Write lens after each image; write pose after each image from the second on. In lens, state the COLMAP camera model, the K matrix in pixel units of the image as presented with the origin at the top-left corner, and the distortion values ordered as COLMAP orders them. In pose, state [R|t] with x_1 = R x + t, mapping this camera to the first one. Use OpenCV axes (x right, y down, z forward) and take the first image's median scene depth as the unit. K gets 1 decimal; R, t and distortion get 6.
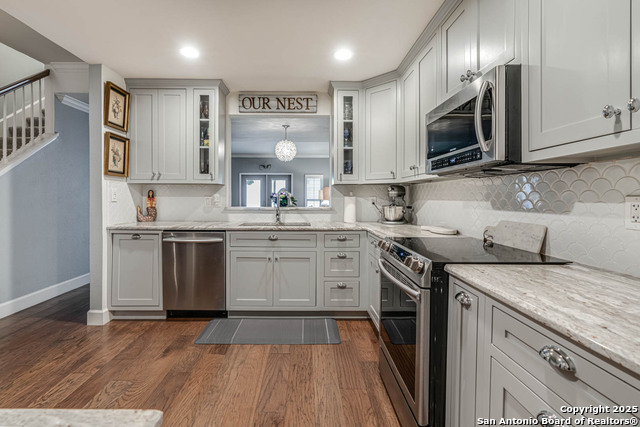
lens RADIAL K [[295.4, 0, 310.9], [0, 295.4, 199.5], [0, 0, 1]] dist [0.000199, -0.000031]
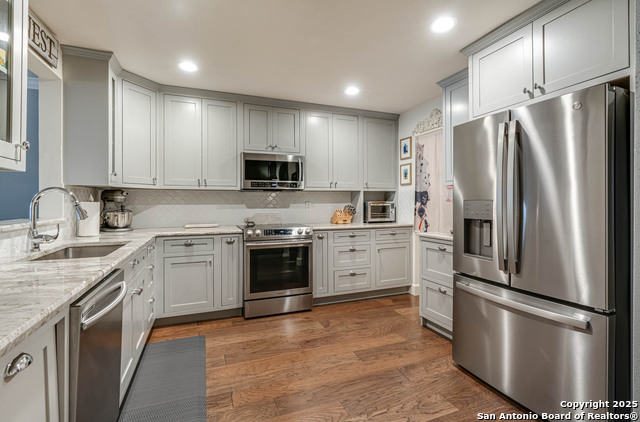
lens RADIAL K [[295.4, 0, 316.5], [0, 295.4, 200.7], [0, 0, 1]] dist [0.000199, -0.000031]
pose [[-0.350643, -0.003490, 0.936503, -1.209631], [0.001897, 0.999988, 0.004437, -0.022353], [-0.936507, 0.003333, -0.350632, 1.111513]]
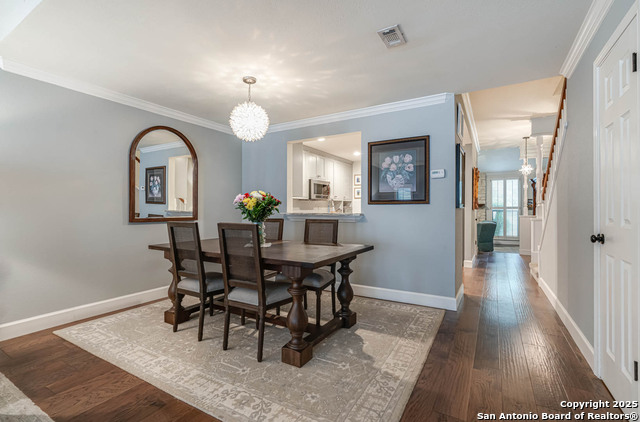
lens RADIAL K [[295.4, 0, 319.4], [0, 295.4, 208.9], [0, 0, 1]] dist [0.000199, -0.000031]
pose [[-0.856680, -0.003982, 0.515833, -1.146696], [-0.002334, 0.999990, 0.003843, 0.009086], [-0.515843, 0.002088, -0.856680, 3.555947]]
